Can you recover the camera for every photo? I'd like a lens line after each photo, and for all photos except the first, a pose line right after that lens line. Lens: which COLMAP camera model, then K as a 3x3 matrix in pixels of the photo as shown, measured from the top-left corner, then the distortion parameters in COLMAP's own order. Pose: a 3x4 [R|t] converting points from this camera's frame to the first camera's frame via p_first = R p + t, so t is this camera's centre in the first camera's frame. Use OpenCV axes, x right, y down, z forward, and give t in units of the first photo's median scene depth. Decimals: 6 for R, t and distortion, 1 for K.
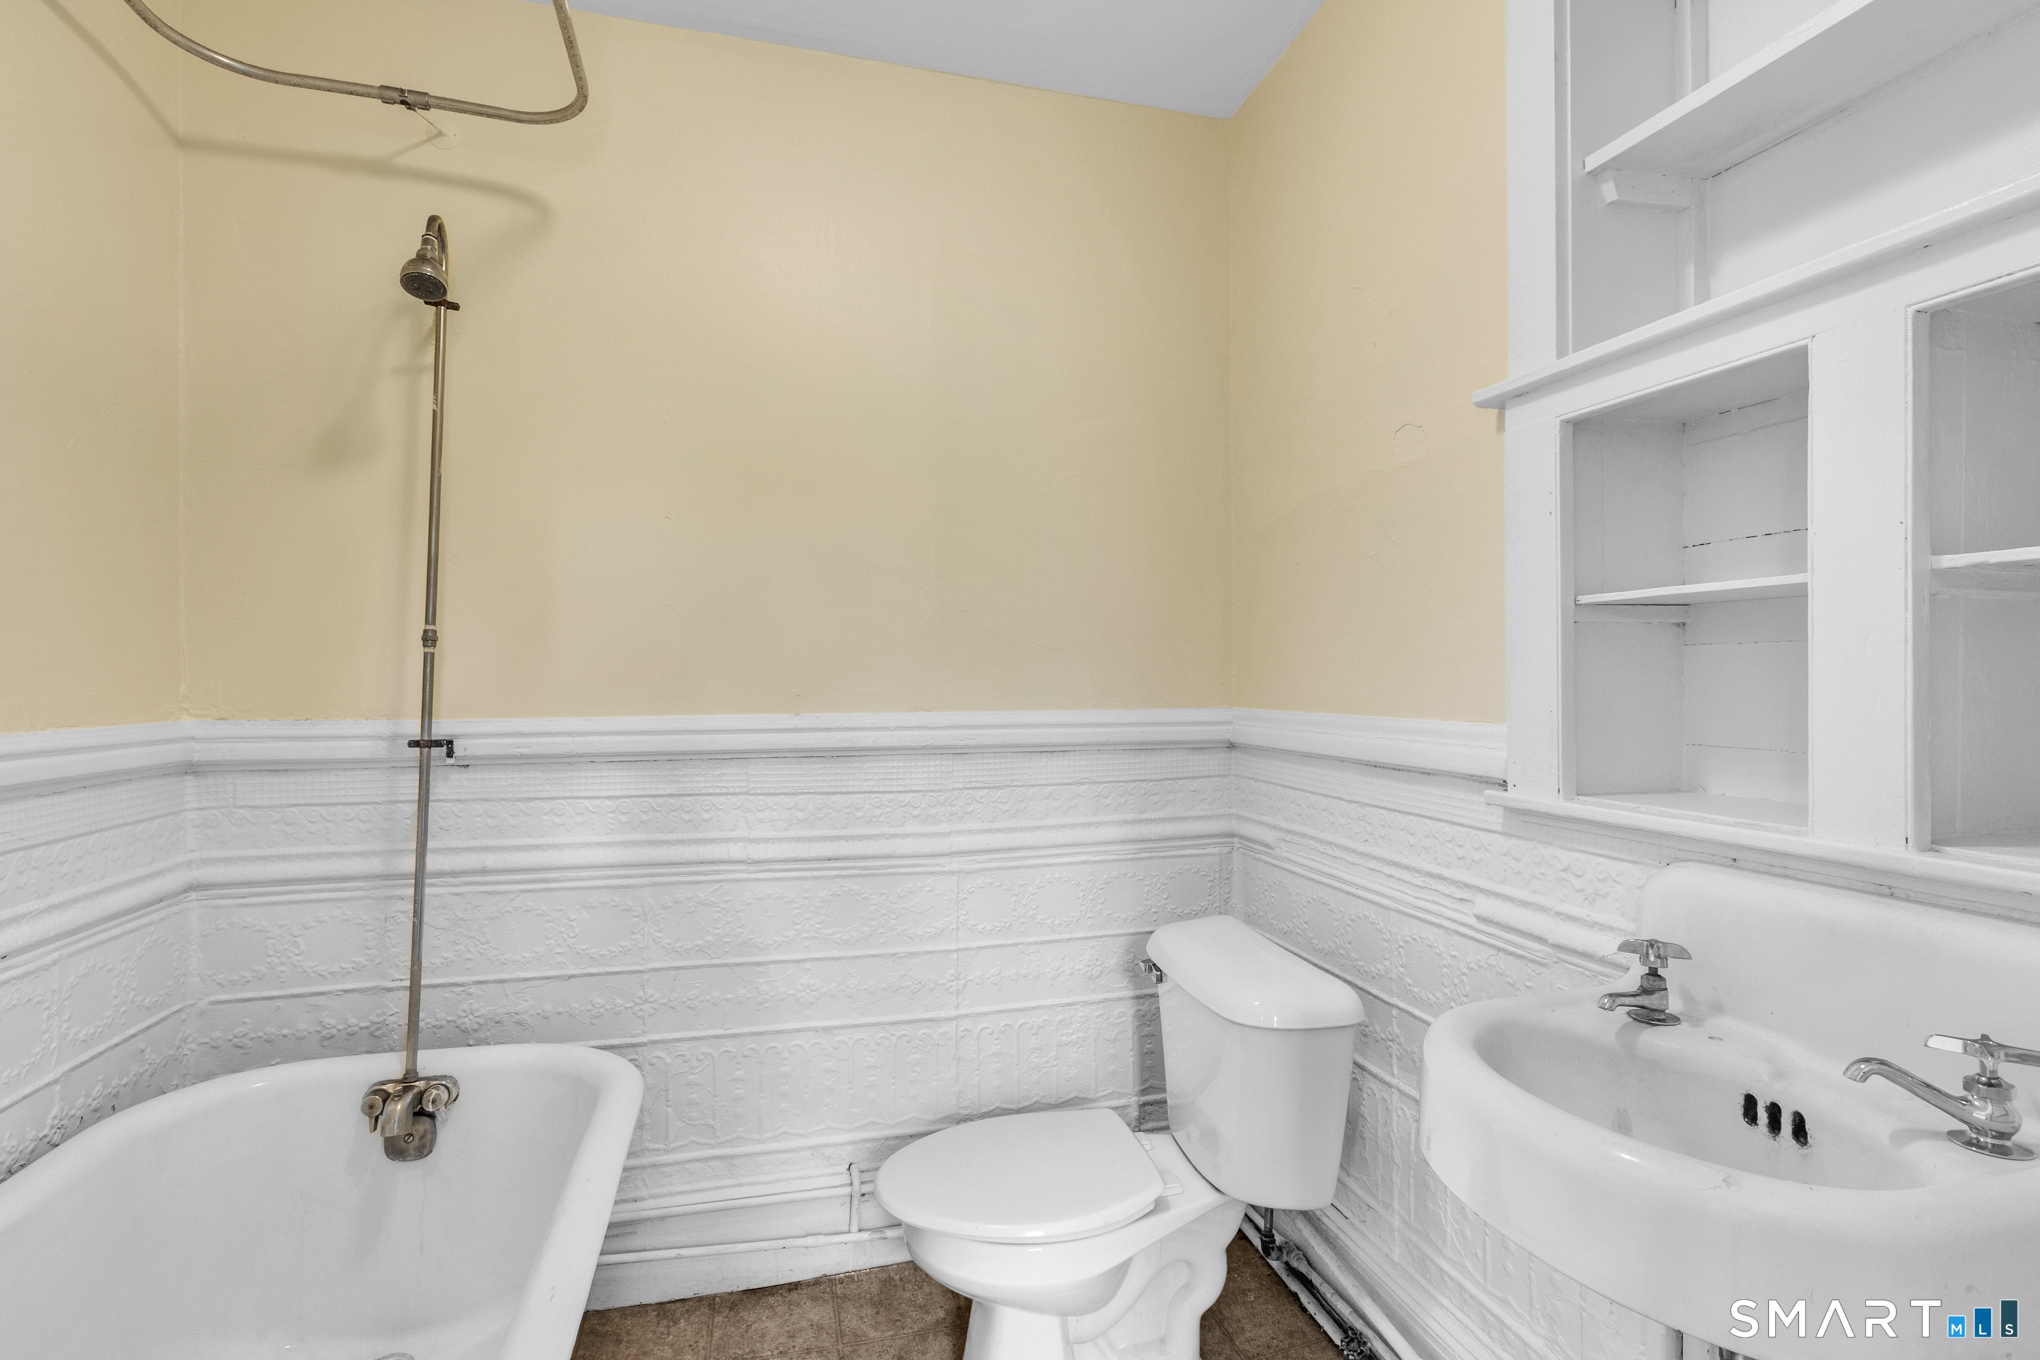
lens RADIAL K [[918.3, 0, 1023.6], [0, 918.3, 675.7], [0, 0, 1]] dist [0.001068, -0.000621]
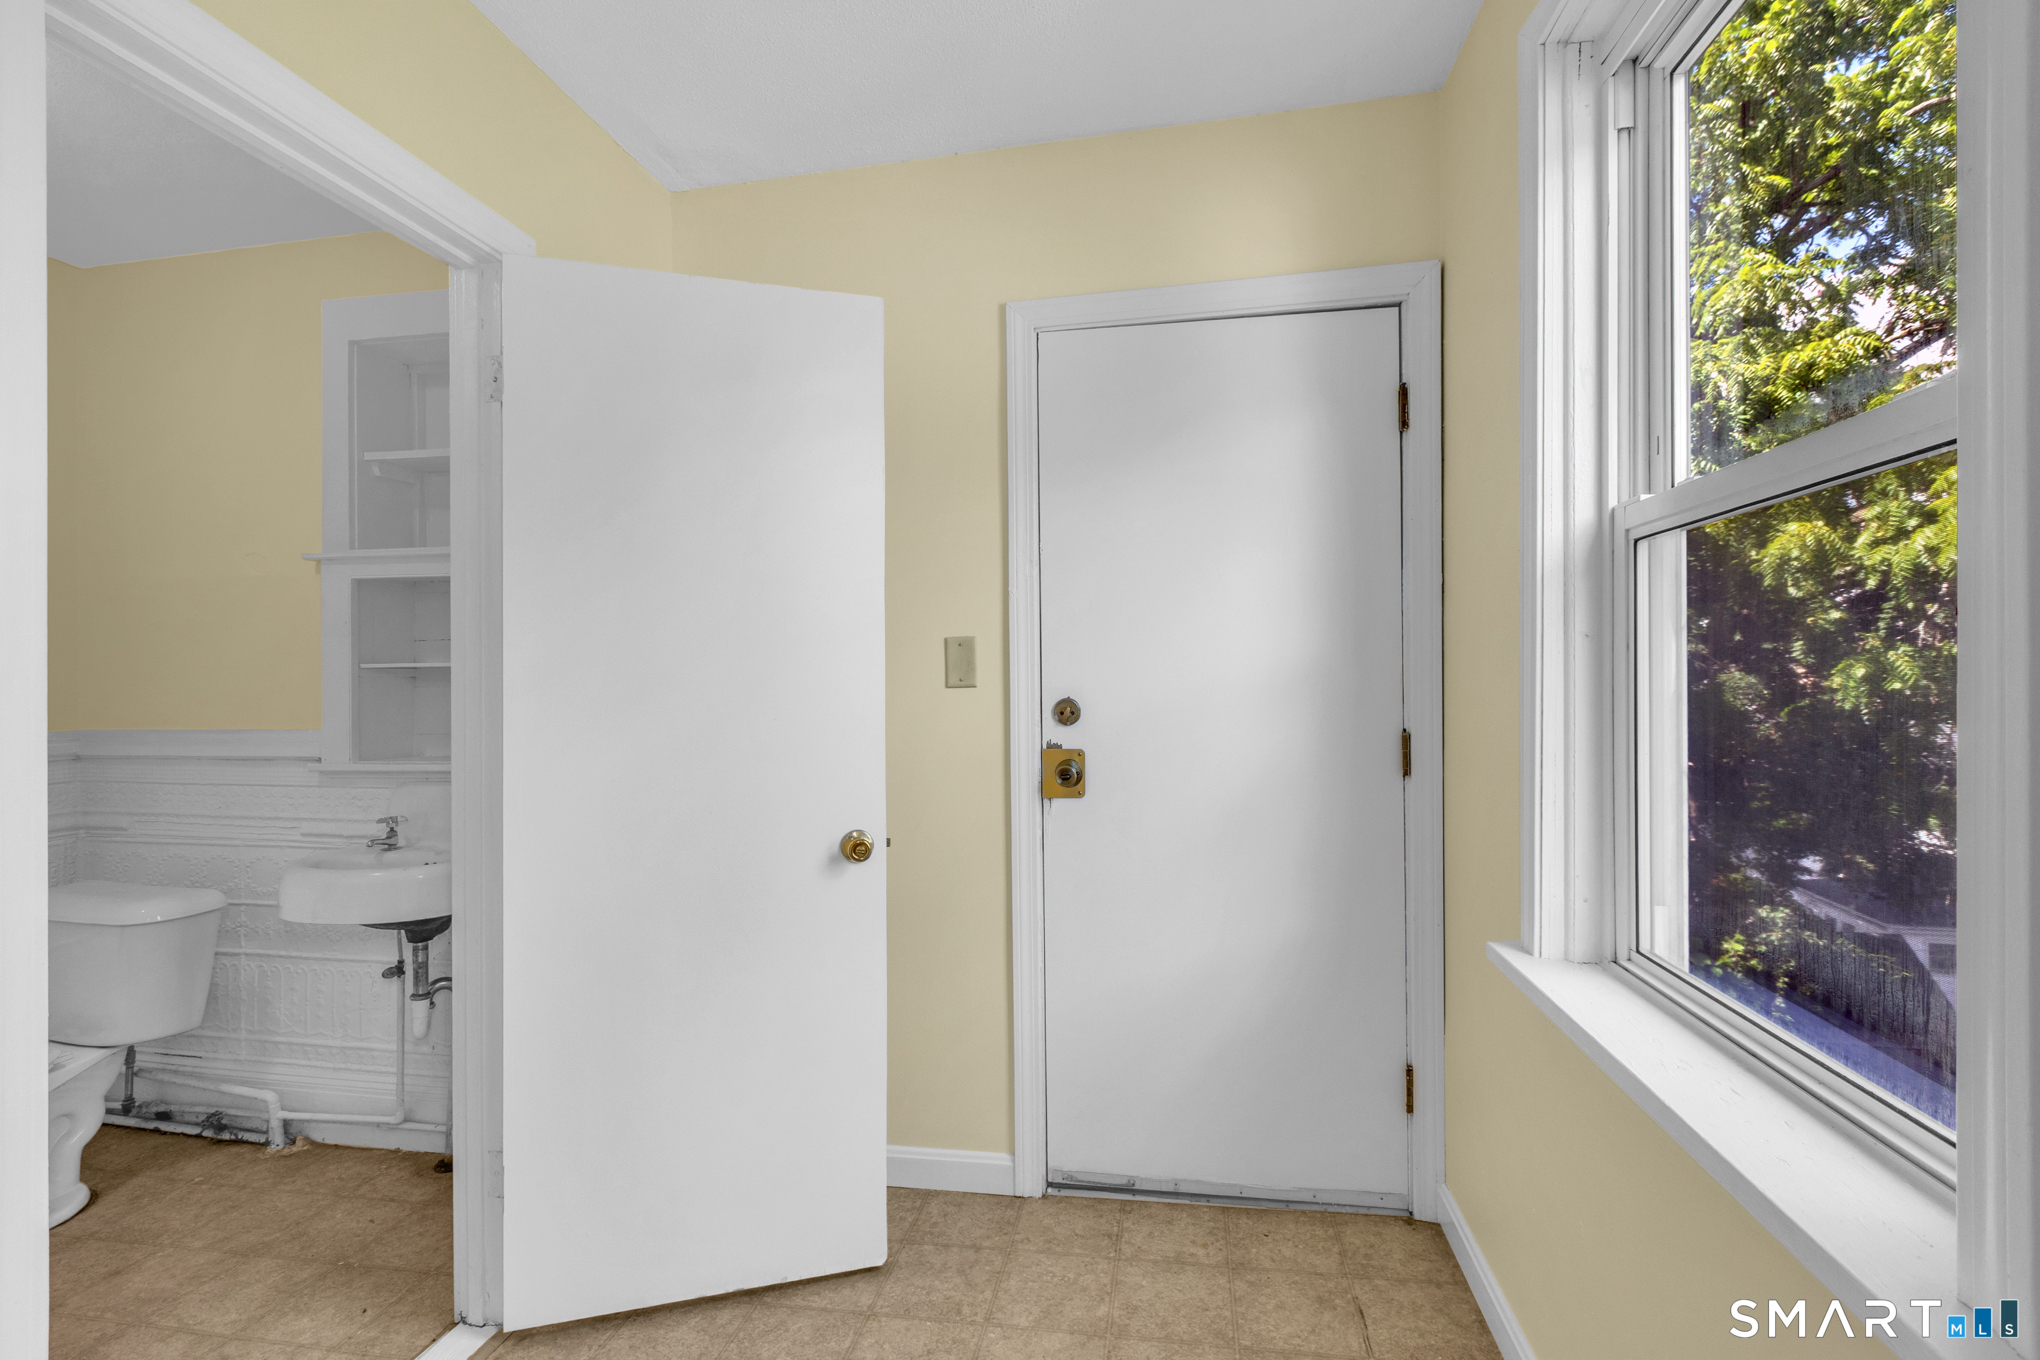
lens RADIAL K [[918.3, 0, 1018.9], [0, 918.3, 685.9], [0, 0, 1]] dist [0.001068, -0.000621]
pose [[0.416128, 0.009191, 0.909260, -0.581879], [0.002428, 0.999934, -0.011218, -0.008484], [-0.909303, 0.006876, 0.416078, -1.067419]]
